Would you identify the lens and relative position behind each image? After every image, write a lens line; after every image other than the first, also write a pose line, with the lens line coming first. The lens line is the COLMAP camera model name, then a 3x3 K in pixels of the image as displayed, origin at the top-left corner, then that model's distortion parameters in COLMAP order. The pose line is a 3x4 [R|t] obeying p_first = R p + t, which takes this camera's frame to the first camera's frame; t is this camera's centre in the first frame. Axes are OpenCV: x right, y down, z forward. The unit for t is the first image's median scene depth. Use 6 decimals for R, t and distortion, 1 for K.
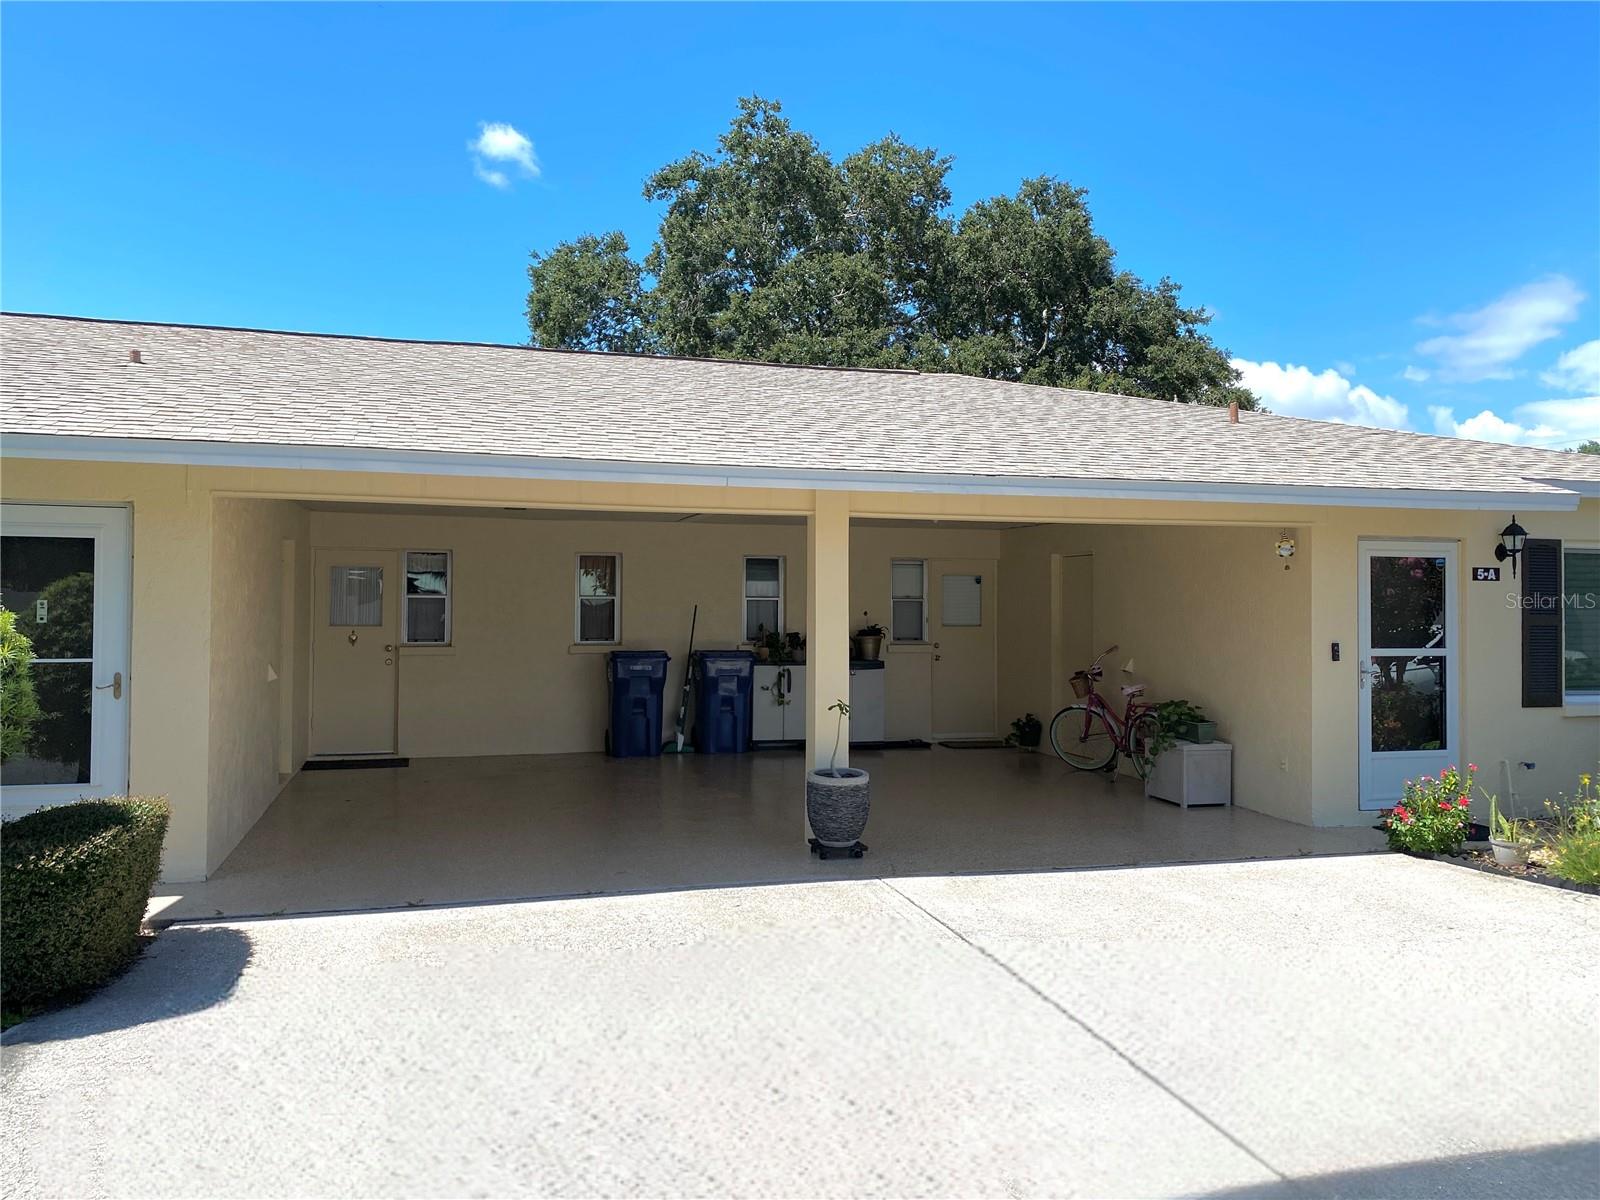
lens RADIAL K [[1241.5, 0, 794.8], [0, 1241.5, 596.3], [0, 0, 1]] dist [0.142865, -0.100591]
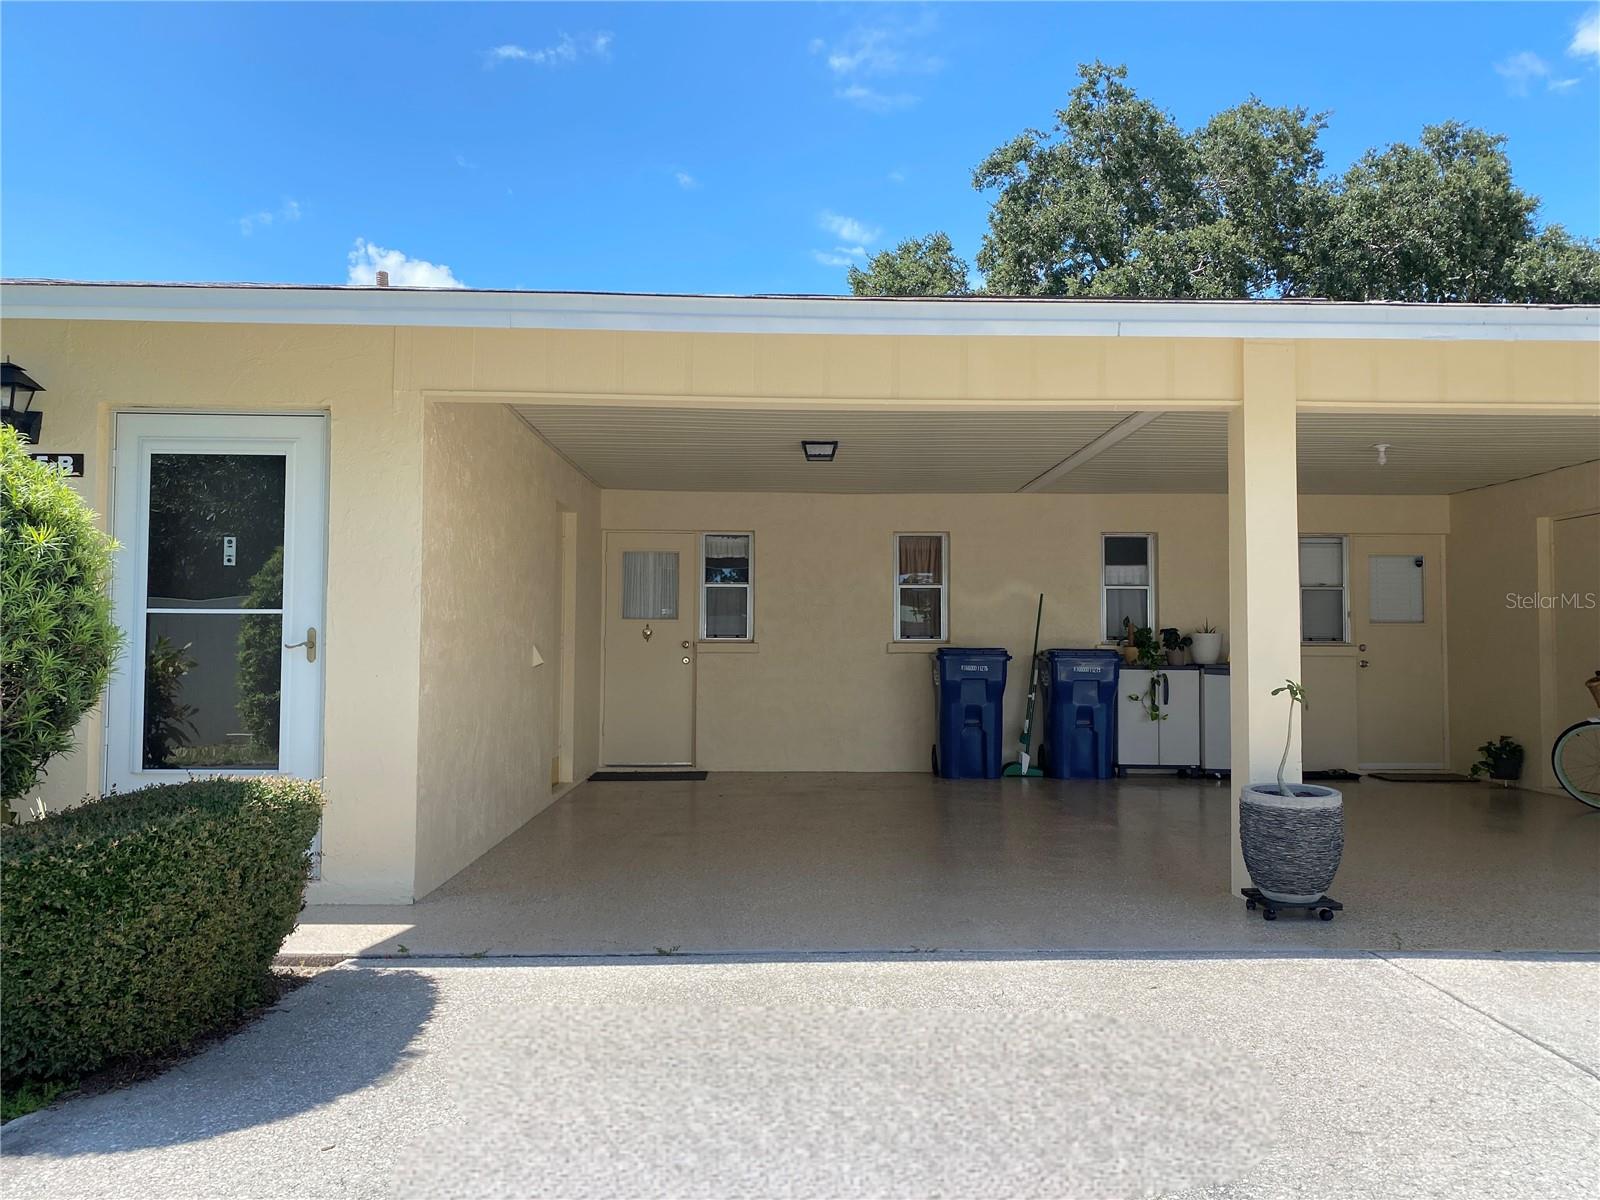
lens RADIAL K [[1283.3, 0, 802.7], [0, 1283.3, 645.6], [0, 0, 1]] dist [0.150486, -0.204595]
pose [[0.969122, -0.007582, -0.246465, -0.025845], [0.009537, 0.999932, 0.006741, 0.034888], [0.246397, -0.008883, 0.969128, 0.161329]]
